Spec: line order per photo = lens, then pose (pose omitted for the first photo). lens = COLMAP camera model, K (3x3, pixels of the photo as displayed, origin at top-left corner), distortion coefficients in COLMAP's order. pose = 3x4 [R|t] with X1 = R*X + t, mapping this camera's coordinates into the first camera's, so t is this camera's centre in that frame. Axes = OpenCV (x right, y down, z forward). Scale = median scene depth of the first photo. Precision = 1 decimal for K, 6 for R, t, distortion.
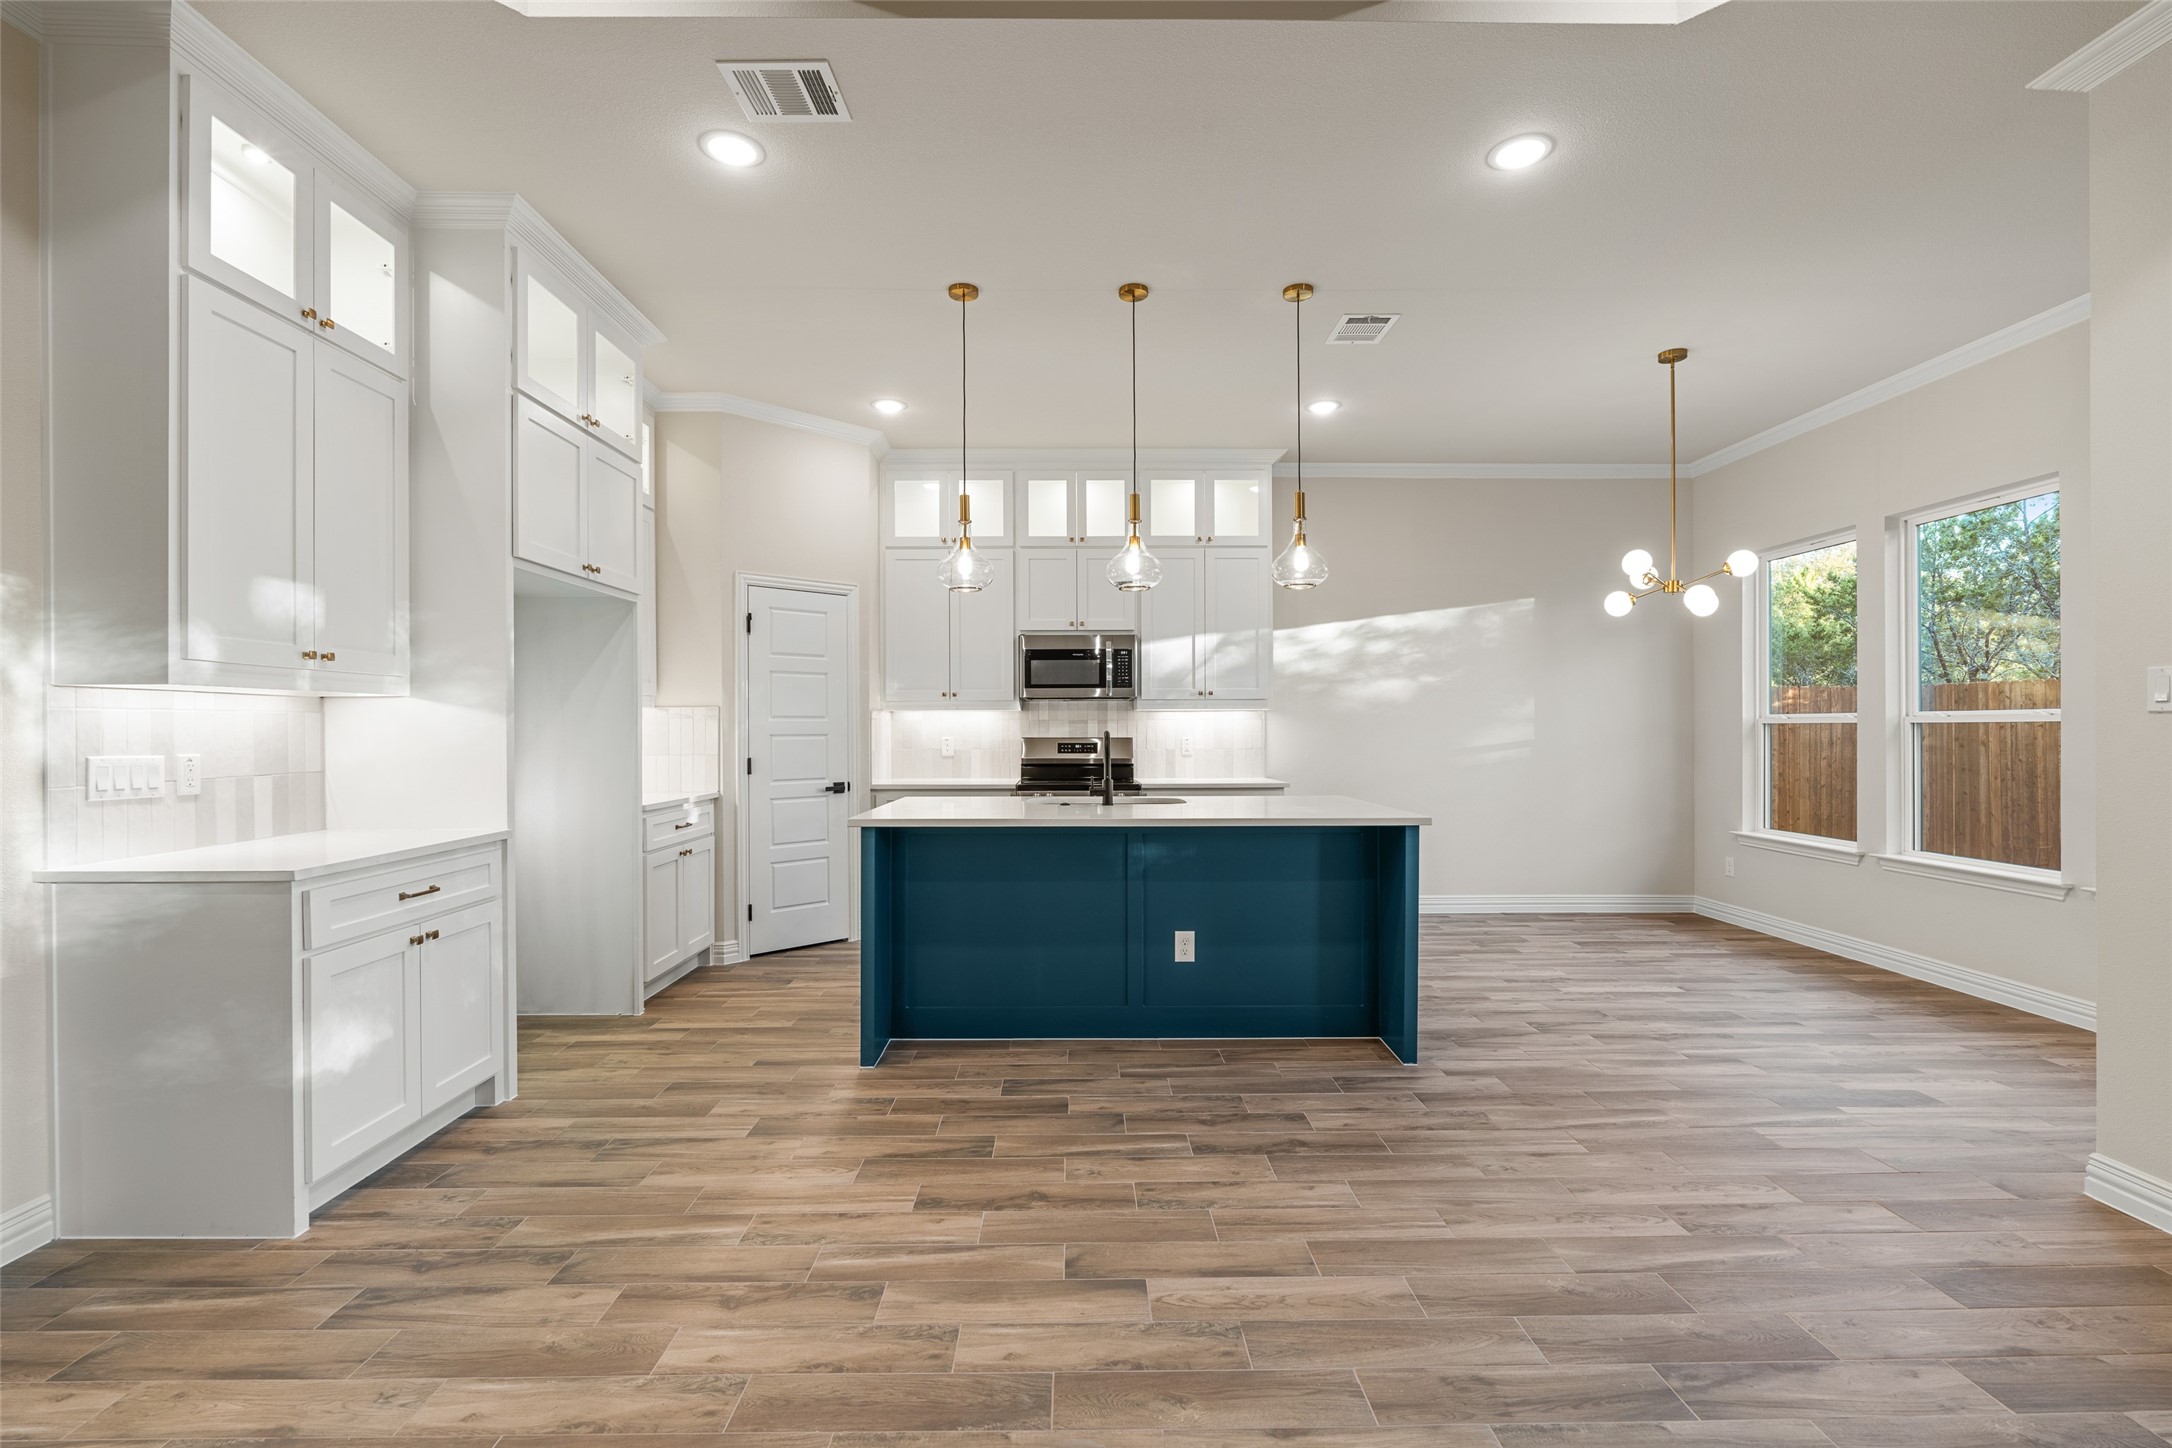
lens RADIAL K [[956.6, 0, 1068.0], [0, 956.6, 733.2], [0, 0, 1]] dist [-0.005555, 0.000880]
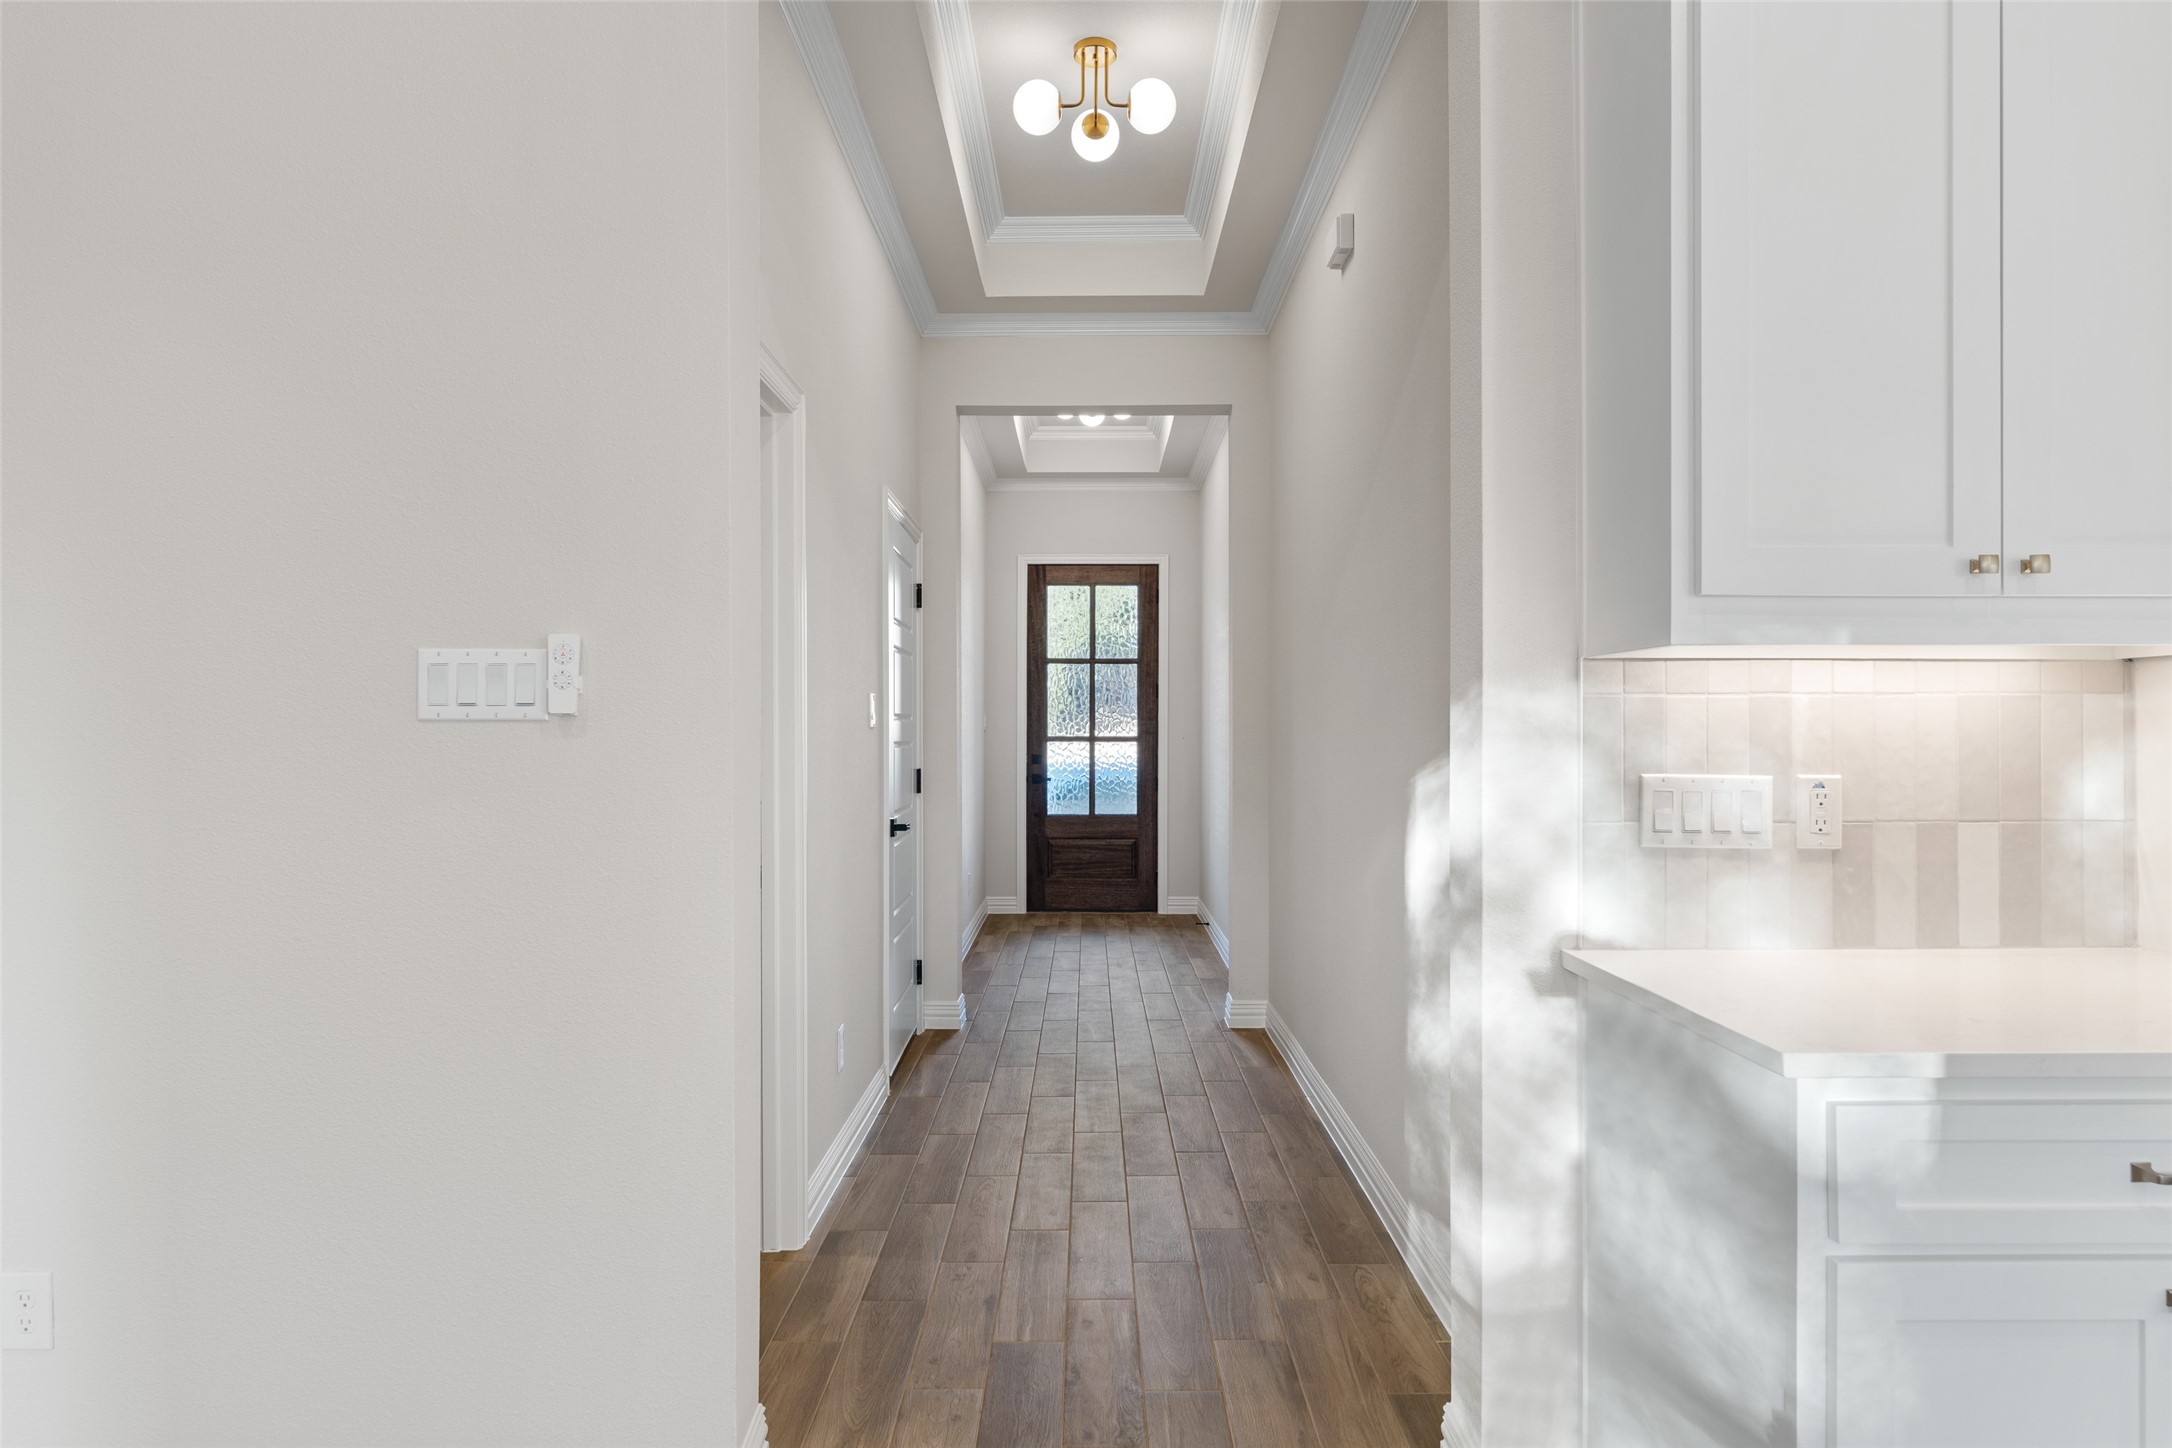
lens RADIAL K [[1244.0, 0, 1088.0], [0, 1244.0, 728.8], [0, 0, 1]] dist [-0.000609, 0.000170]
pose [[-0.000326, -0.003428, -0.999994, -0.207764], [-0.005672, 0.999978, -0.003426, 0.000417], [0.999984, 0.005671, -0.000345, 0.582810]]
